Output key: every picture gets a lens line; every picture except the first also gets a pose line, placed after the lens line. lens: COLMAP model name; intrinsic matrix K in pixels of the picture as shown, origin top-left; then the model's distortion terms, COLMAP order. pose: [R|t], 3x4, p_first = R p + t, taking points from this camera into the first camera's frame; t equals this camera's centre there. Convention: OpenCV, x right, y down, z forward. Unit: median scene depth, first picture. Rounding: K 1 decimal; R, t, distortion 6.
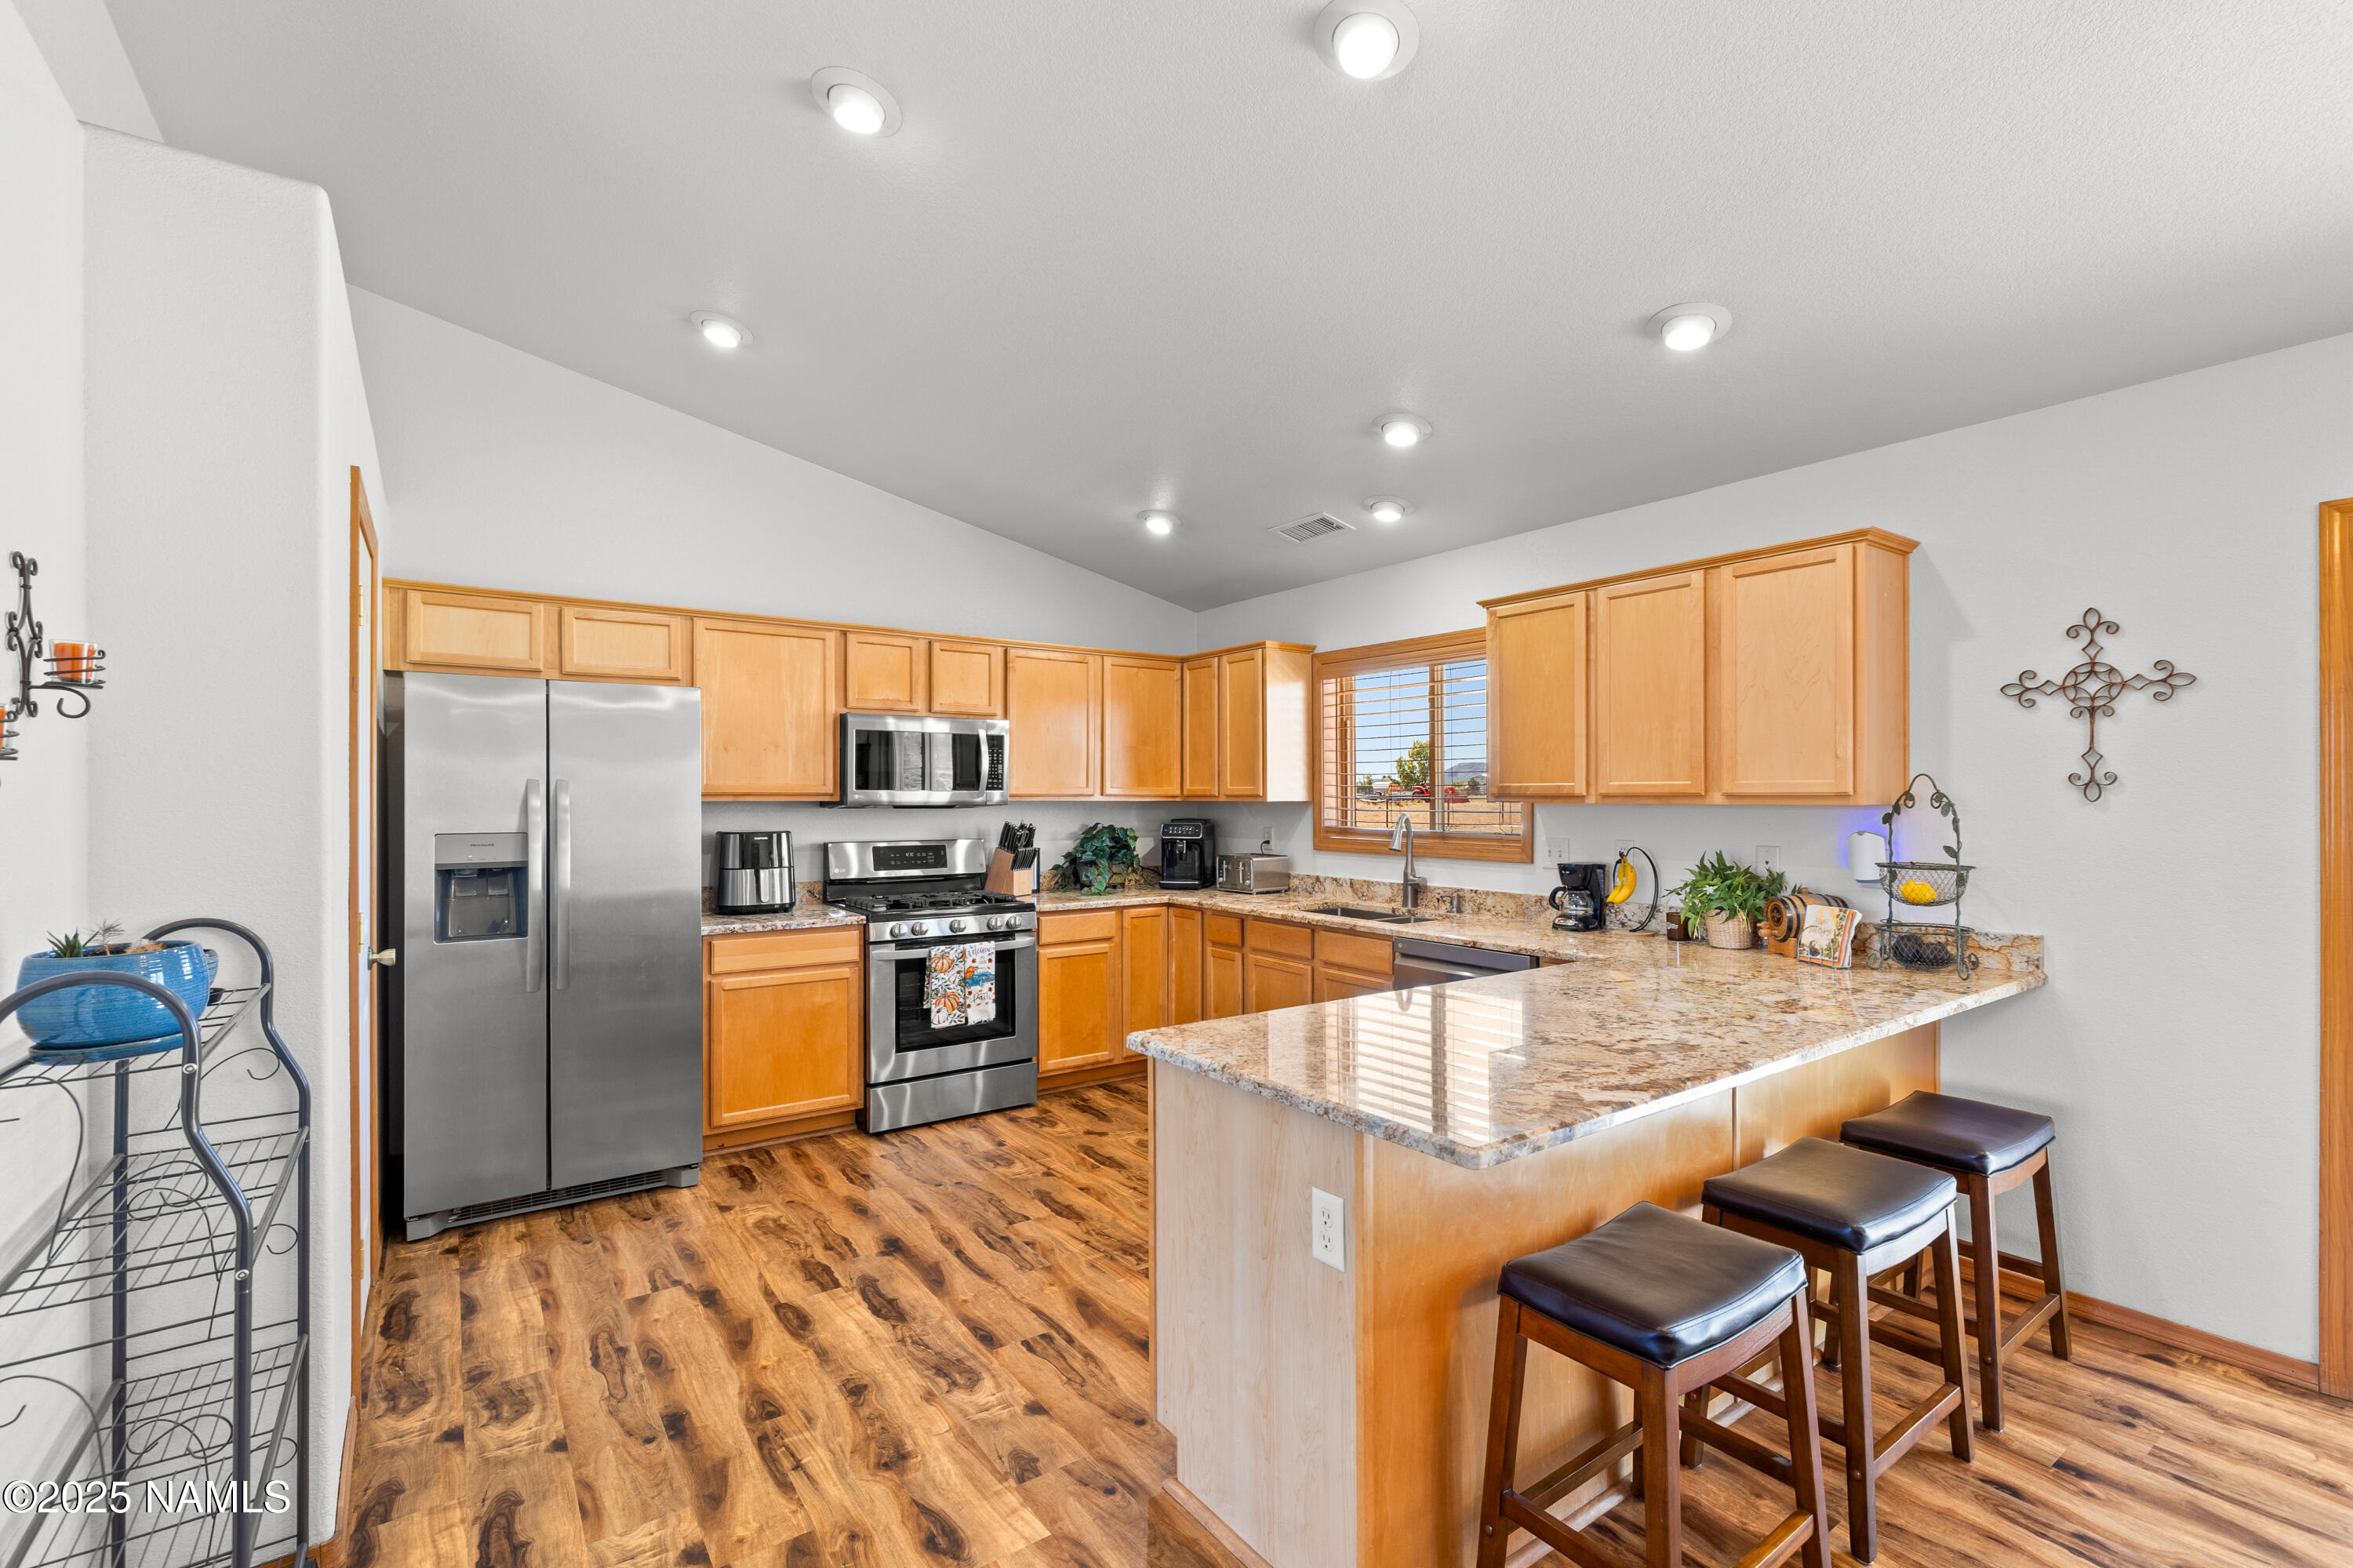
lens RADIAL K [[1038.1, 0, 1175.6], [0, 1038.1, 796.5], [0, 0, 1]] dist [0.000215, -0.000295]
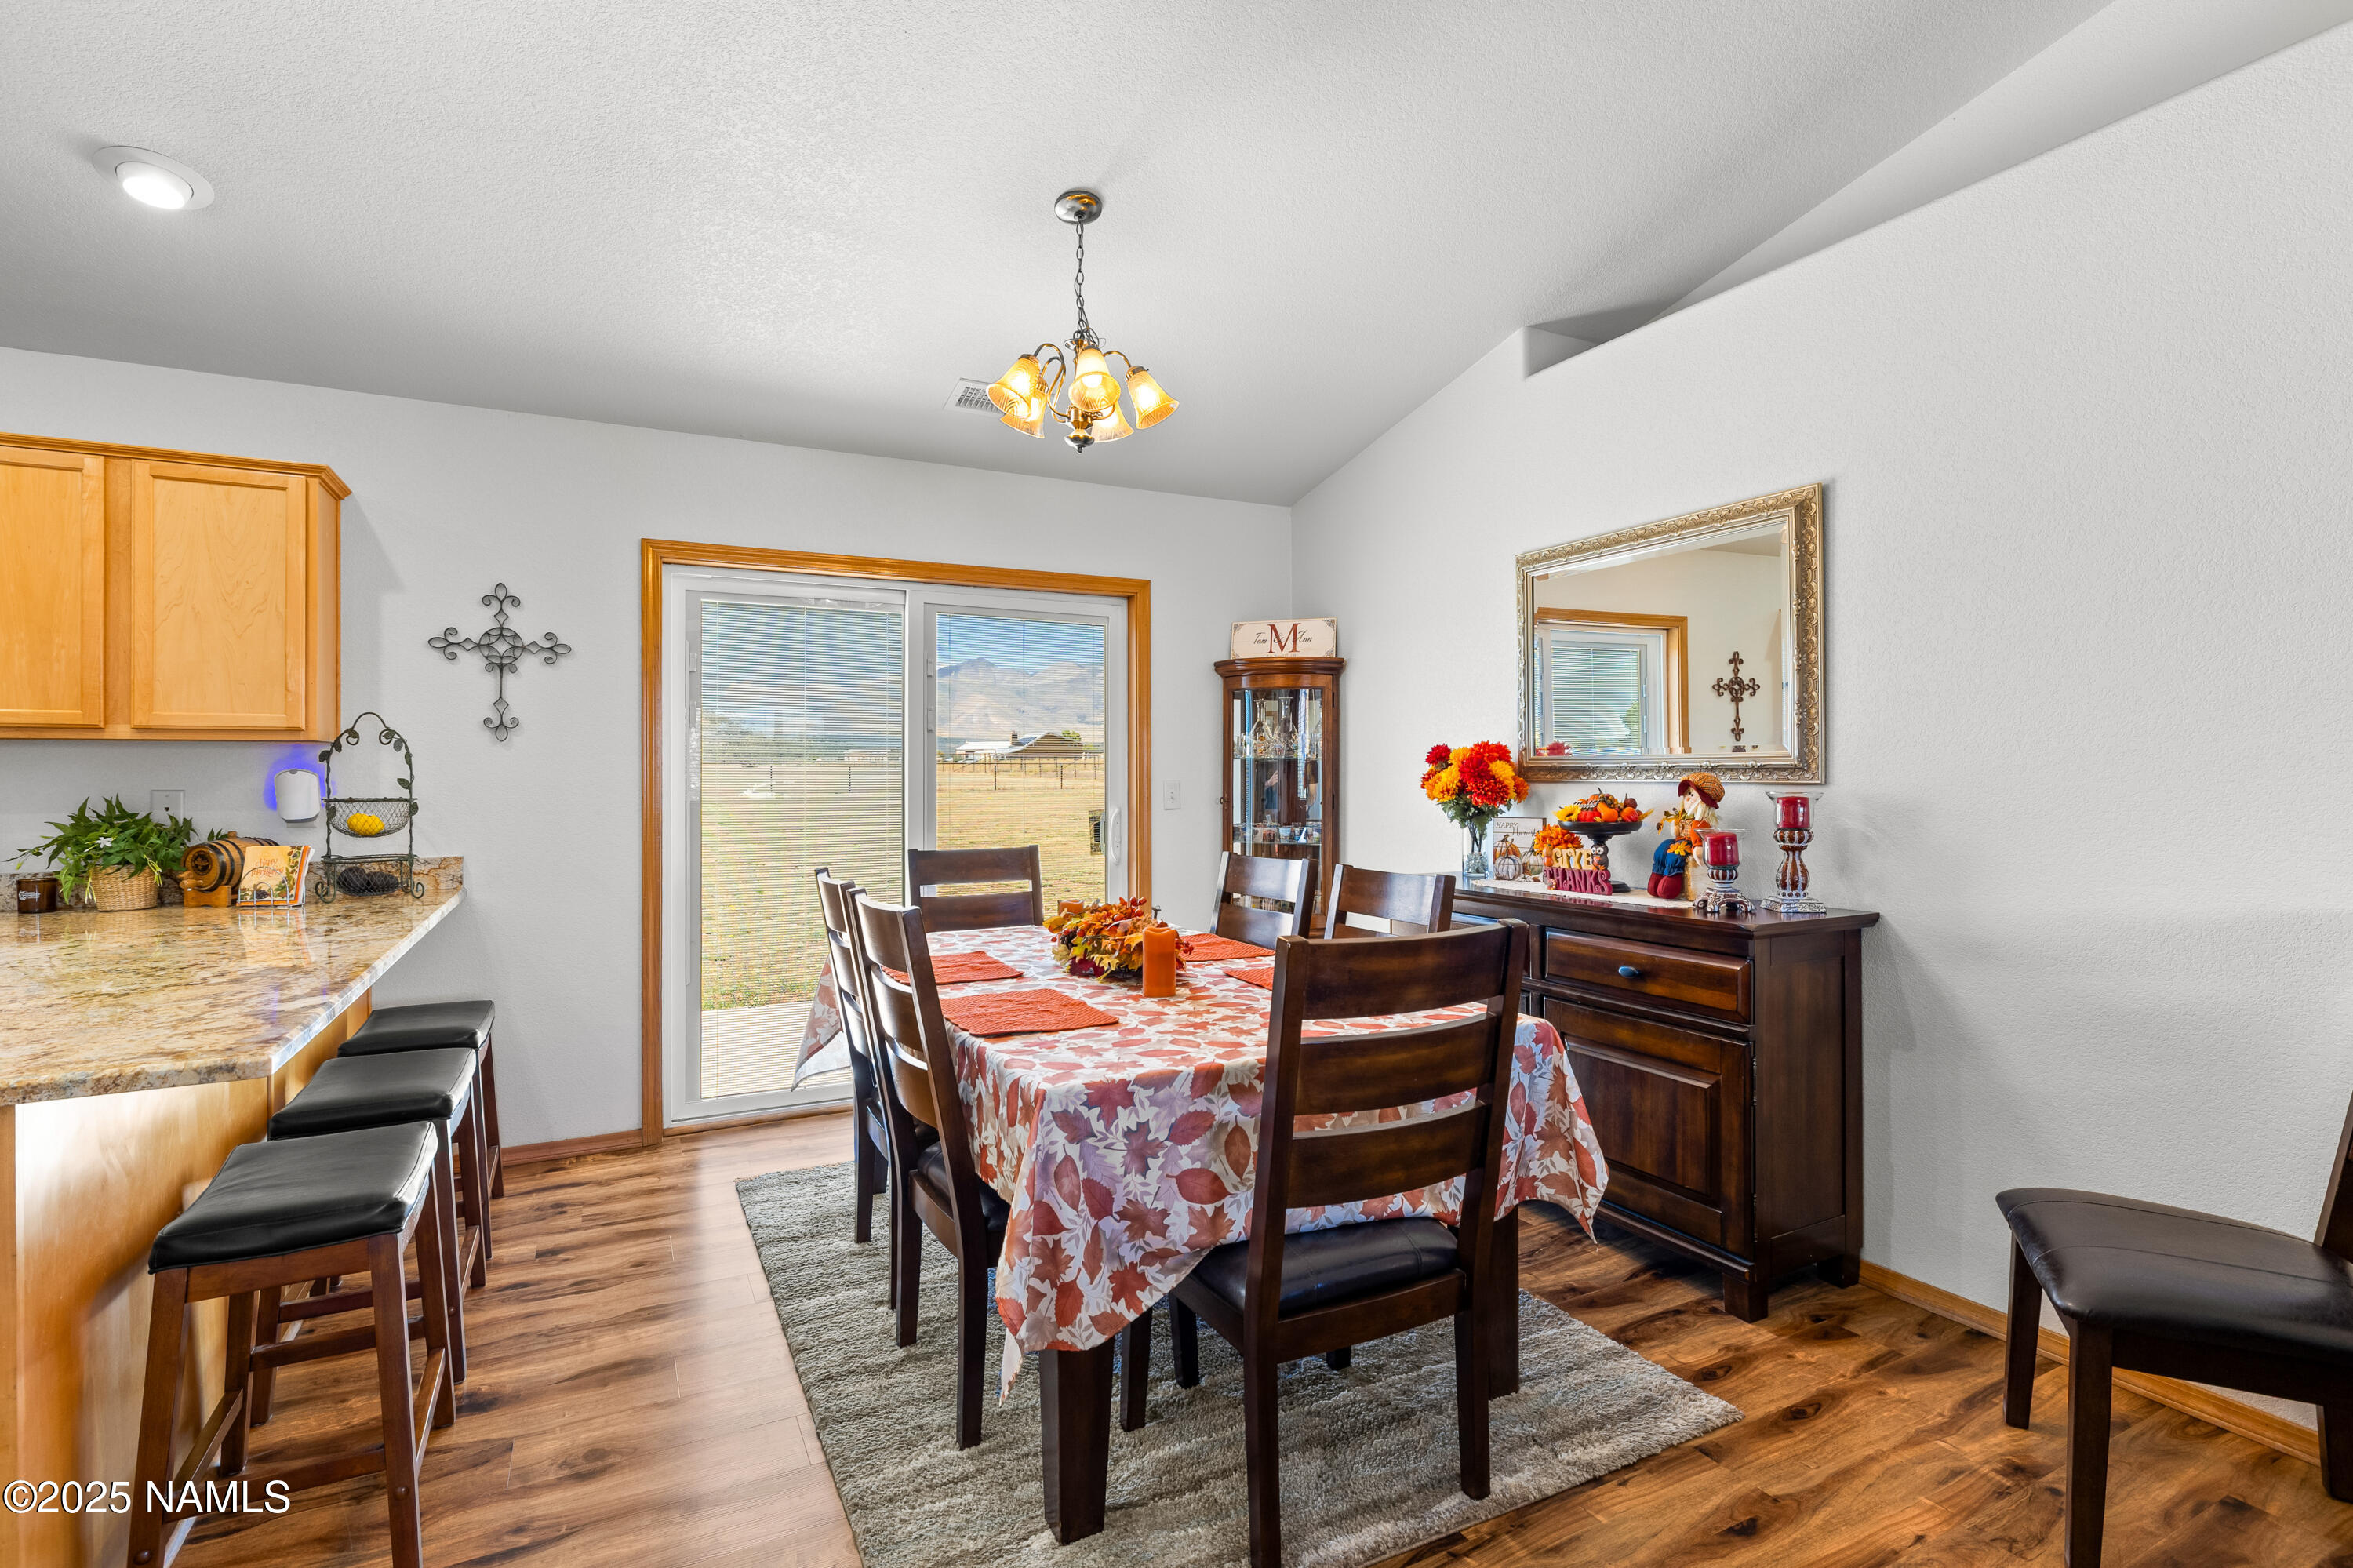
lens RADIAL K [[1121.9, 0, 1191.3], [0, 1121.9, 772.3], [0, 0, 1]] dist [-0.008191, 0.002354]
pose [[0.128598, 0.003505, 0.991691, -0.248471], [0.003072, 0.999988, -0.003932, 0.038211], [-0.991692, 0.003552, 0.128586, 0.019937]]
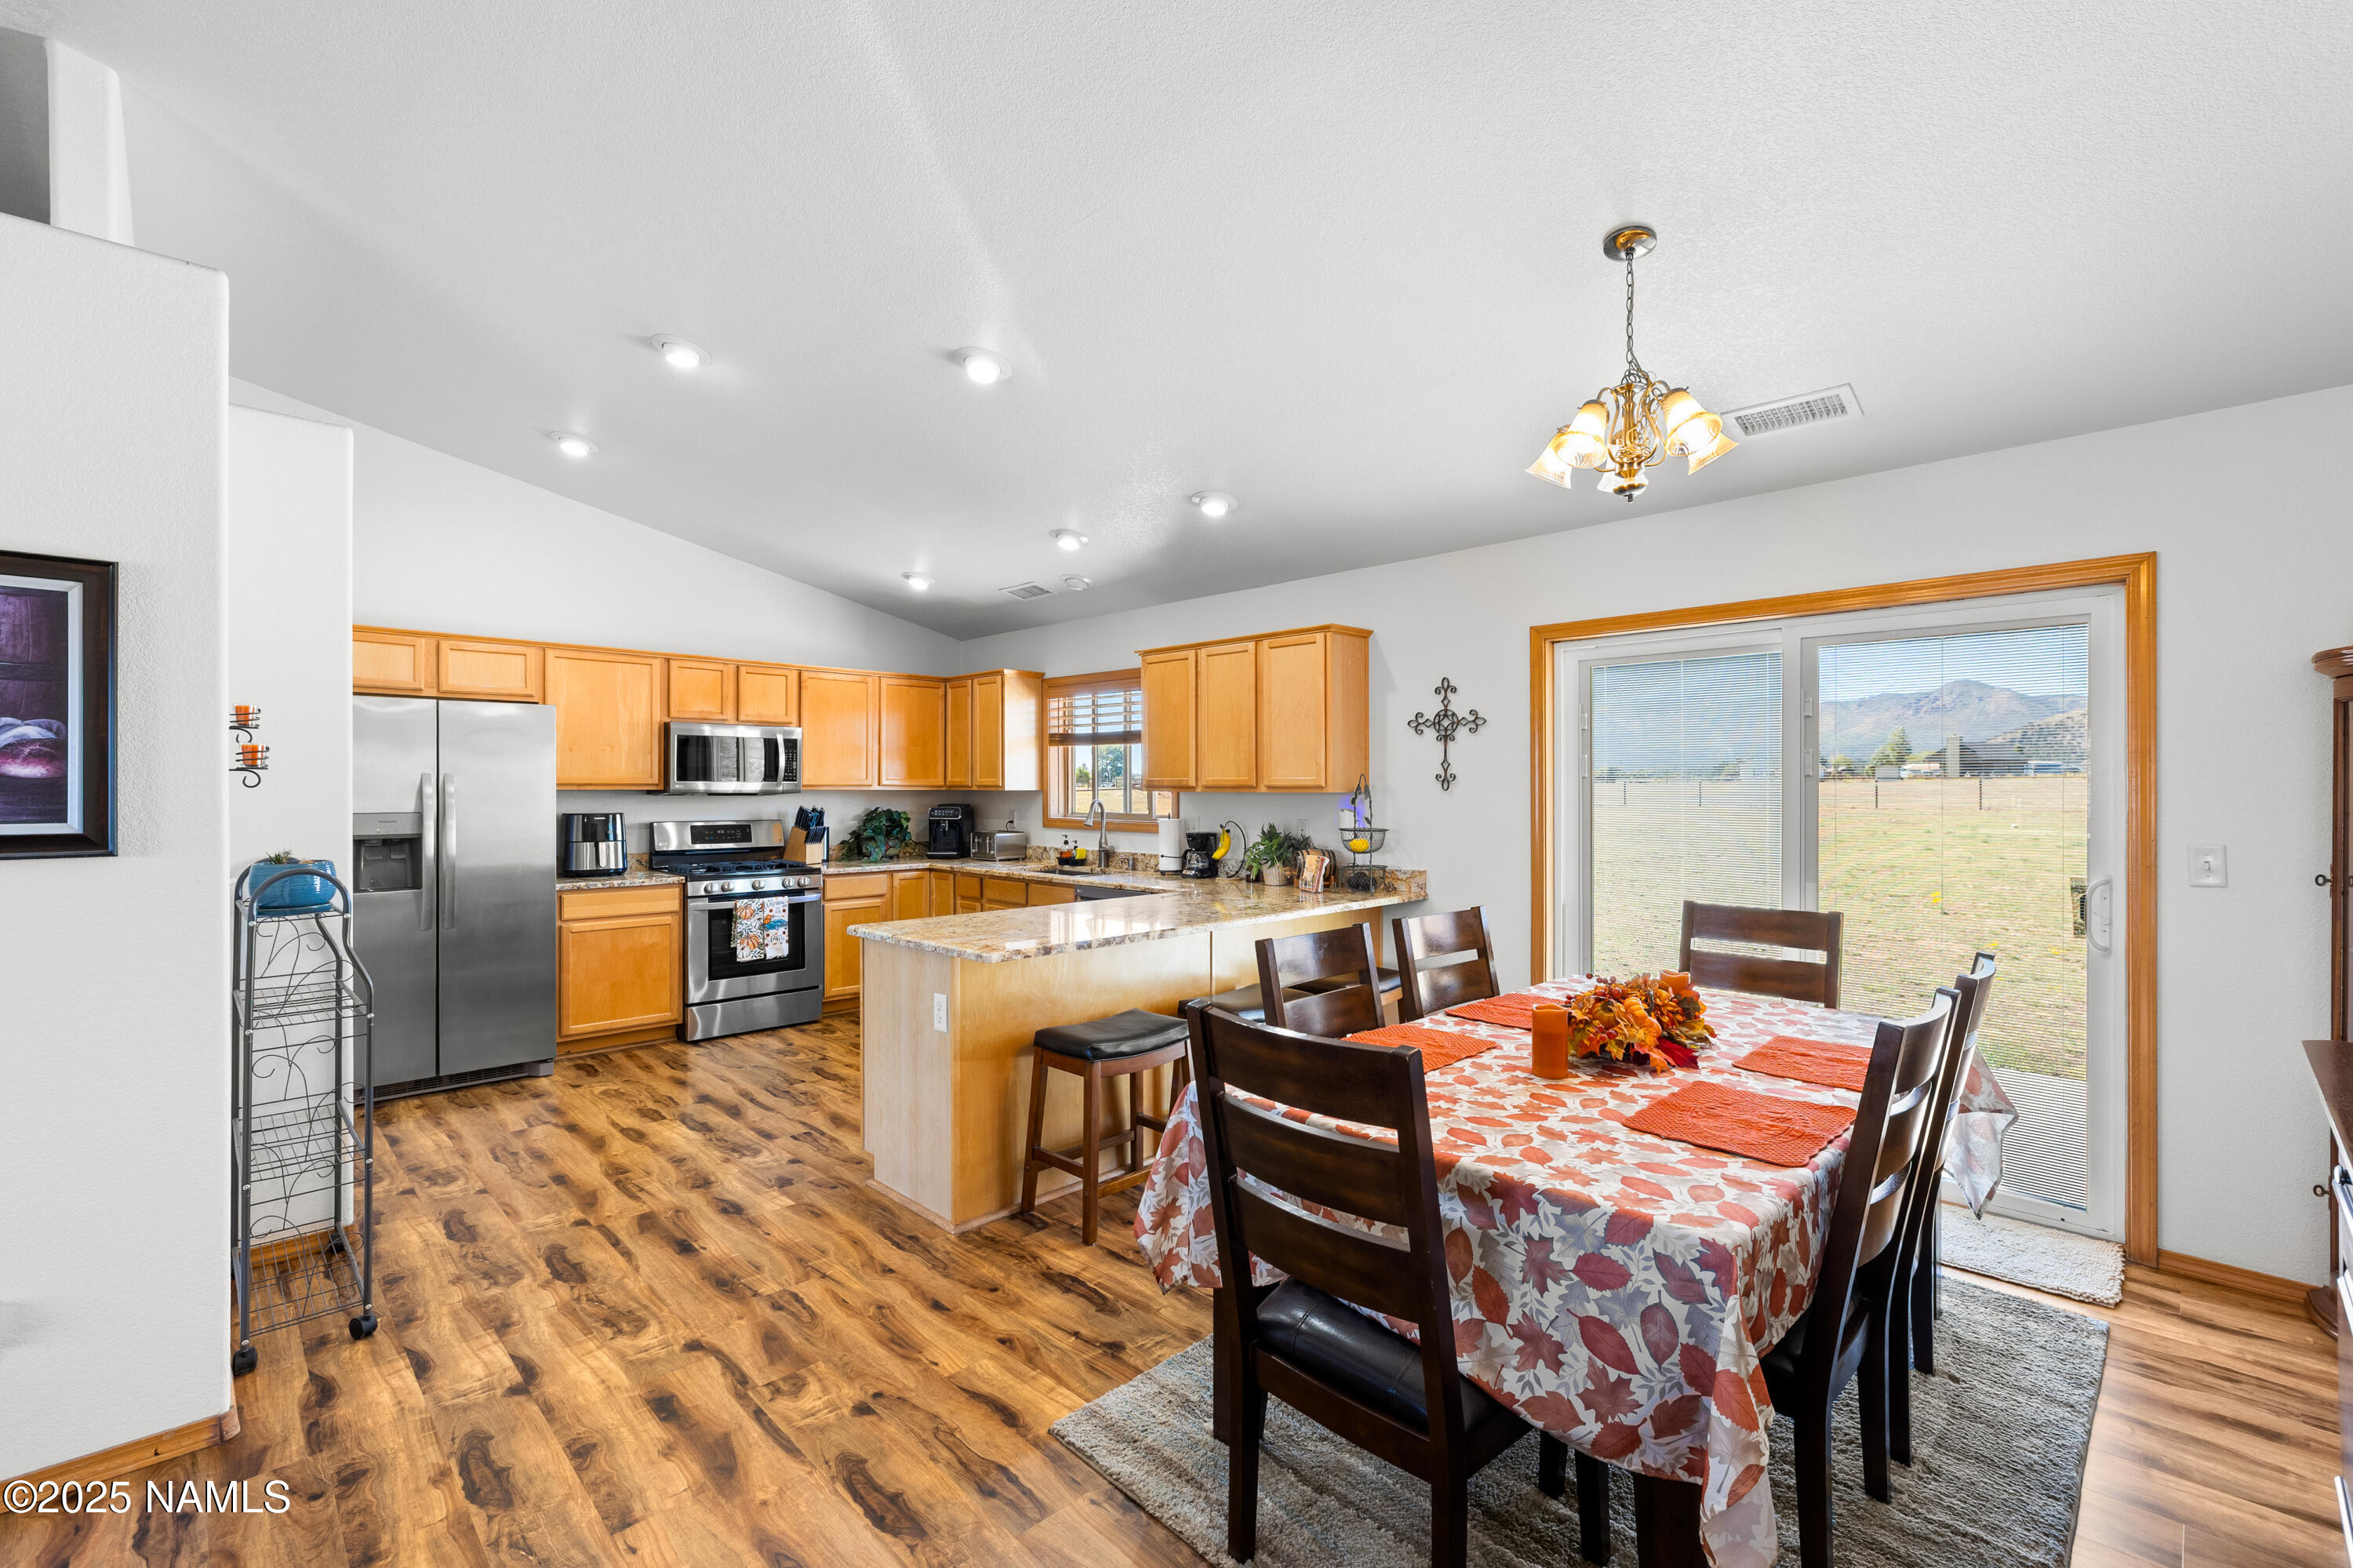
lens RADIAL K [[1020.4, 0, 1163.6], [0, 1020.4, 780.7], [0, 0, 1]] dist [-0.002147, 0.000111]
pose [[0.988711, 0.001917, 0.149820, 0.134673], [-0.001193, 0.999987, -0.004926, -0.001968], [-0.149828, 0.004692, 0.988701, -0.461897]]
